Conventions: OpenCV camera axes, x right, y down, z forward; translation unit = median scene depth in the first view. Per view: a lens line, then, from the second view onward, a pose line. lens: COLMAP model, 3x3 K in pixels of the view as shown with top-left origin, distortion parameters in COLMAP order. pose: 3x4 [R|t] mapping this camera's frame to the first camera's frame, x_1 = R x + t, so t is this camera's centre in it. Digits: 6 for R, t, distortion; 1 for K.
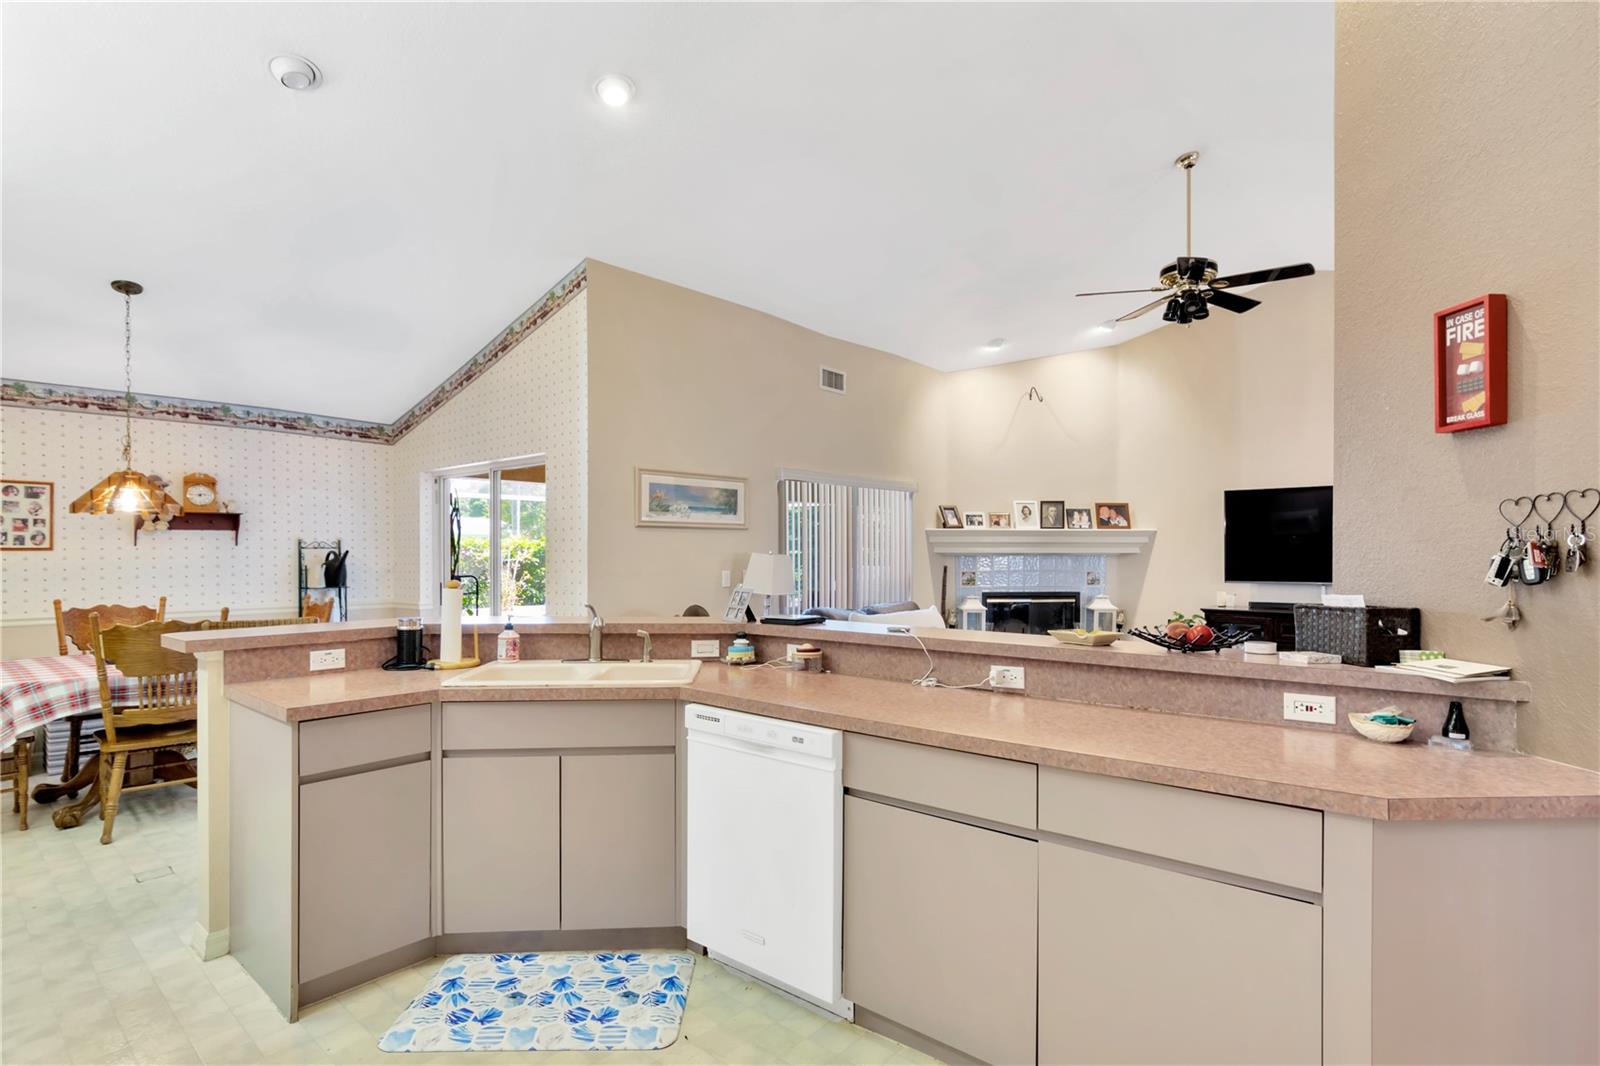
lens RADIAL K [[789.0, 0, 809.9], [0, 789.0, 551.6], [0, 0, 1]] dist [-0.004749, 0.003854]
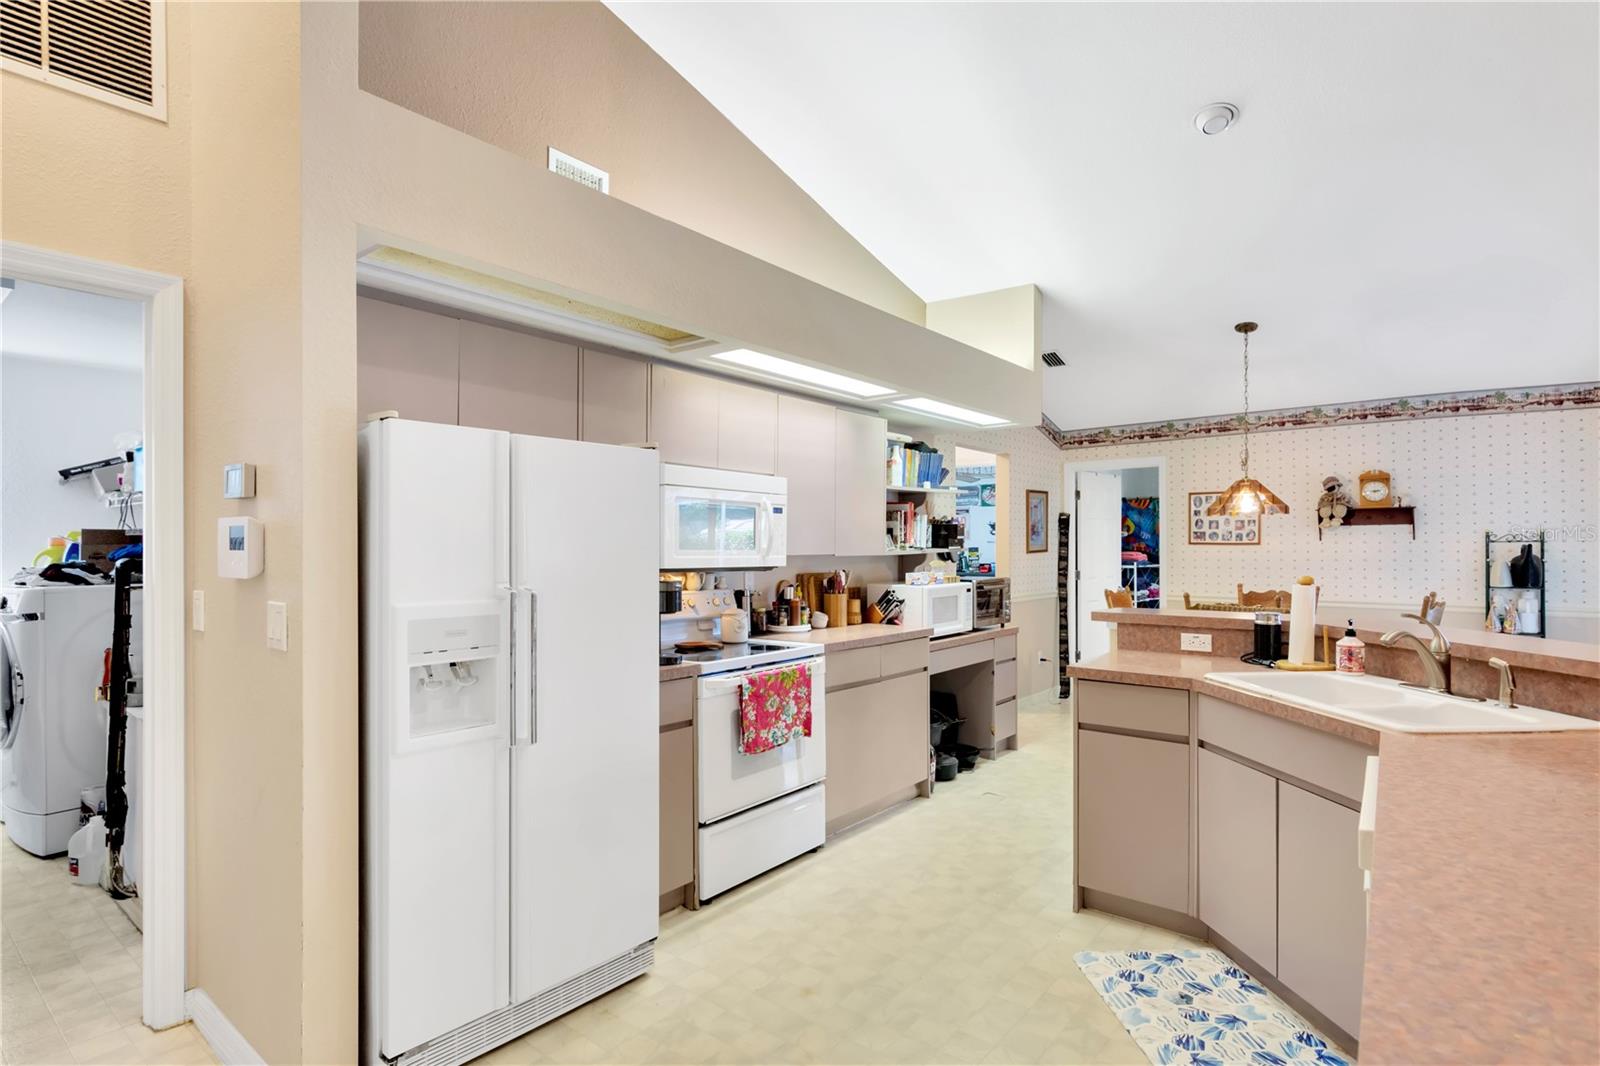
lens RADIAL K [[789.0, 0, 793.8], [0, 789.0, 553.3], [0, 0, 1]] dist [-0.004749, 0.003854]
pose [[0.037673, 0.008372, -0.999255, 0.240343], [0.000965, 0.999964, 0.008415, 0.000700], [0.999290, -0.001282, 0.037663, 0.196086]]
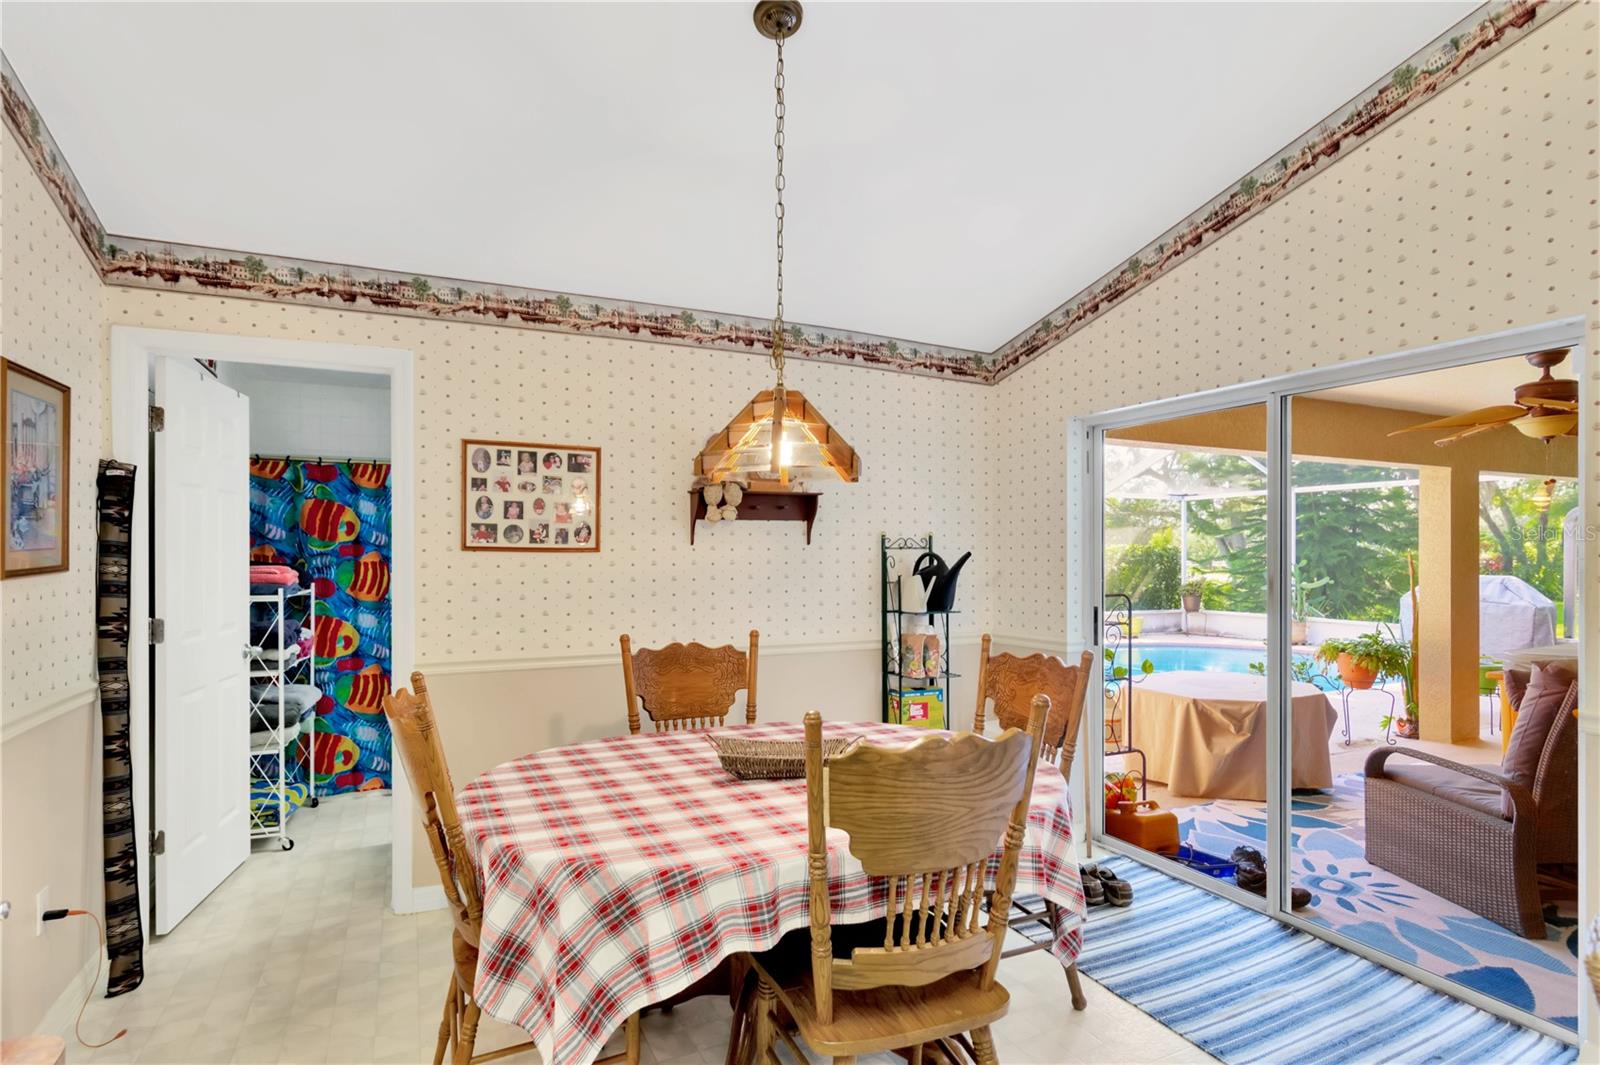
lens RADIAL K [[789.0, 0, 795.9], [0, 789.0, 549.6], [0, 0, 1]] dist [-0.004749, 0.003854]
pose [[0.920243, -0.000865, -0.391347, -0.511278], [-0.000656, 0.999993, -0.003753, -0.000932], [0.391348, 0.003710, 0.920235, 0.426303]]
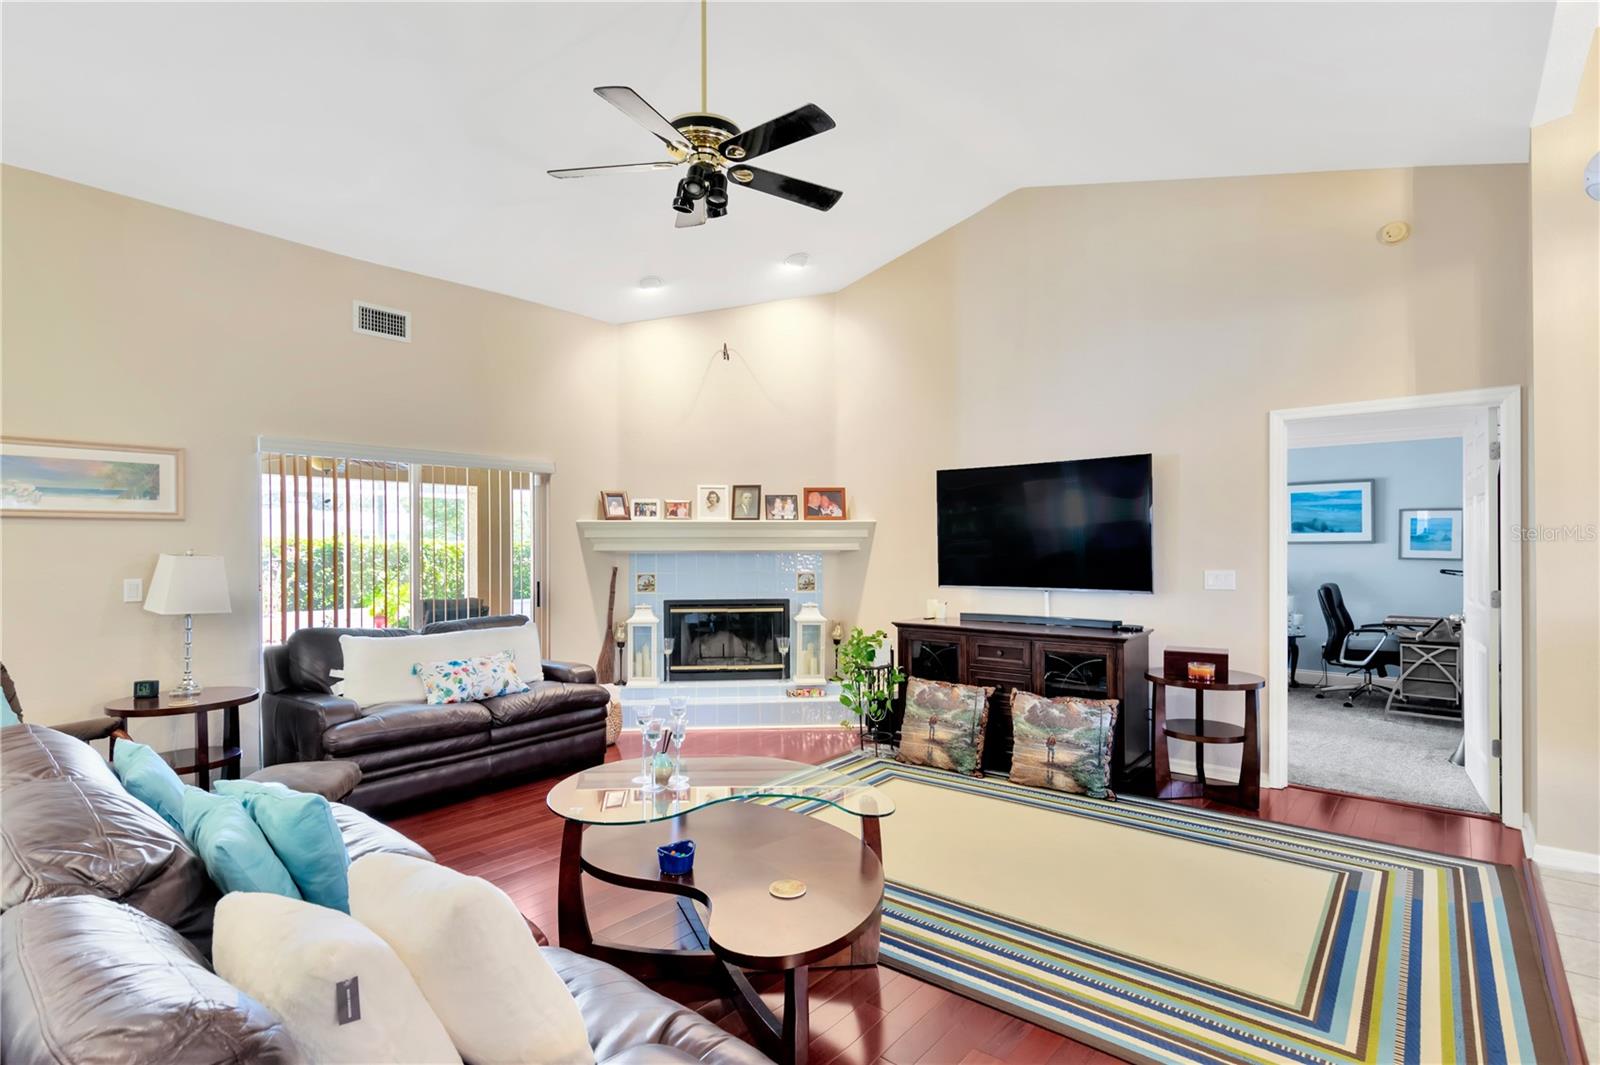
lens RADIAL K [[789.0, 0, 801.0], [0, 789.0, 542.3], [0, 0, 1]] dist [-0.004749, 0.003854]
pose [[0.999774, -0.003457, 0.020953, 0.488001], [0.003585, 0.999975, -0.006081, -0.001980], [-0.020931, 0.006155, 0.999762, 0.286228]]
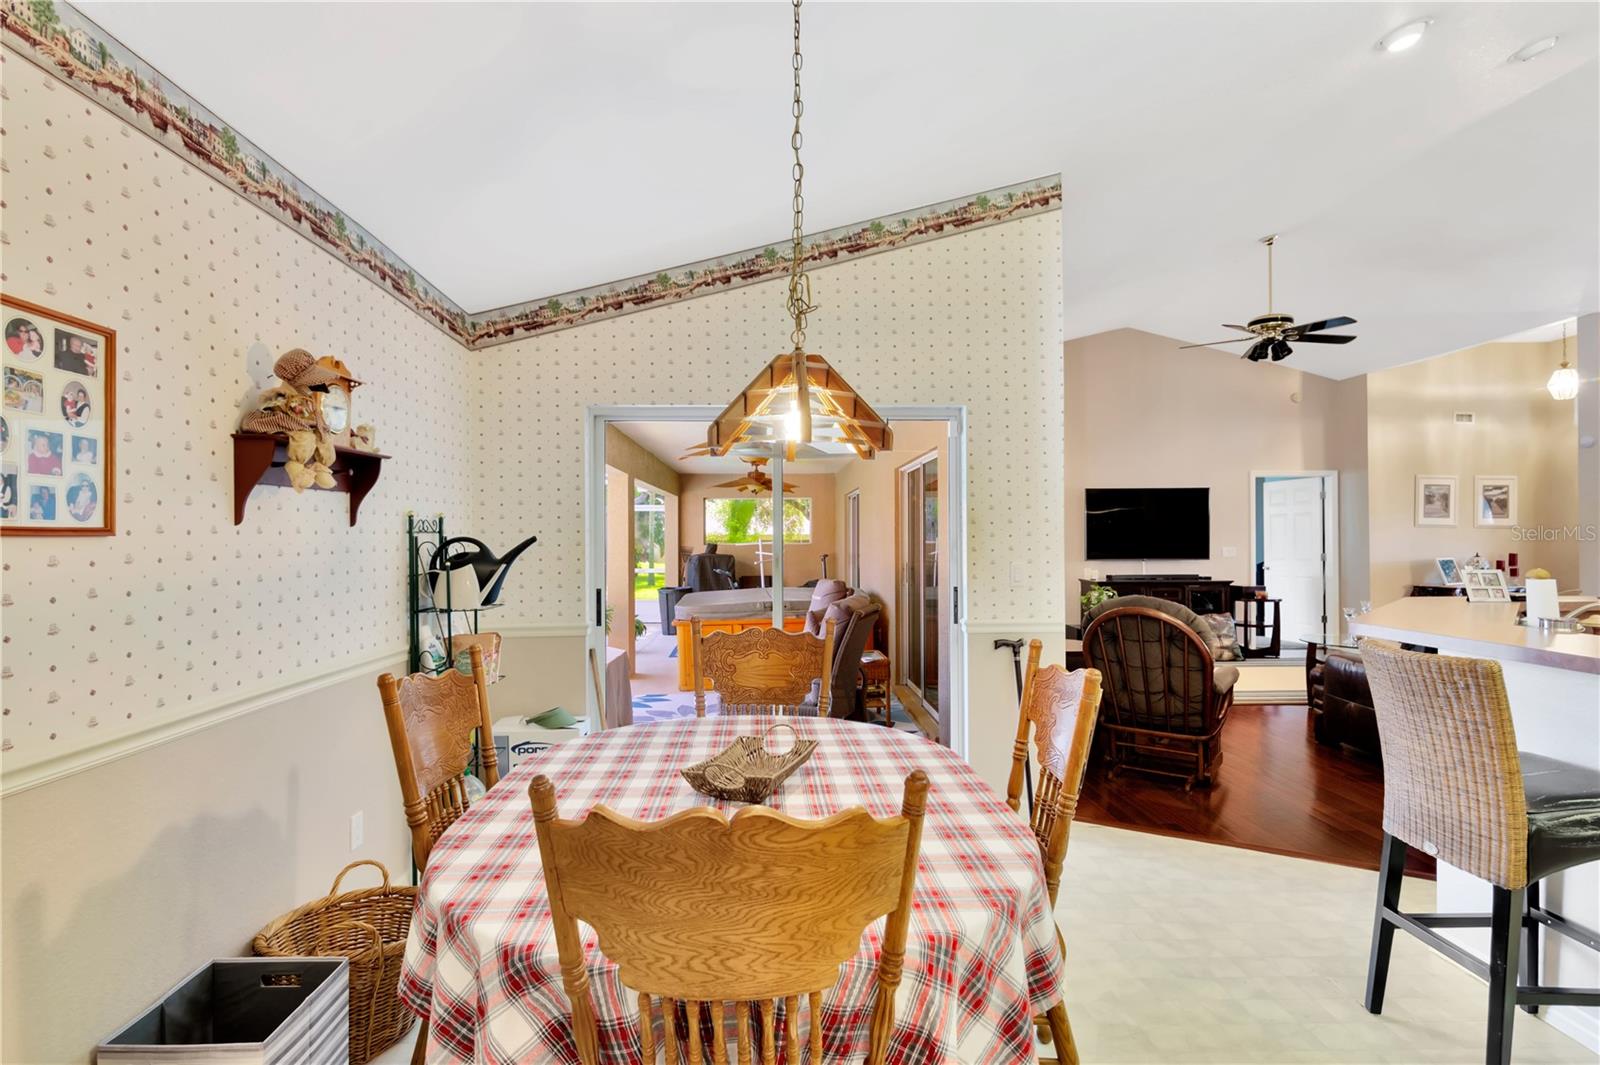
lens RADIAL K [[789.0, 0, 784.2], [0, 789.0, 536.0], [0, 0, 1]] dist [-0.004749, 0.003854]
pose [[0.733739, -0.001393, 0.679430, -0.899881], [0.005639, 0.999976, -0.004039, 0.001249], [-0.679408, 0.006795, 0.733729, 0.521821]]
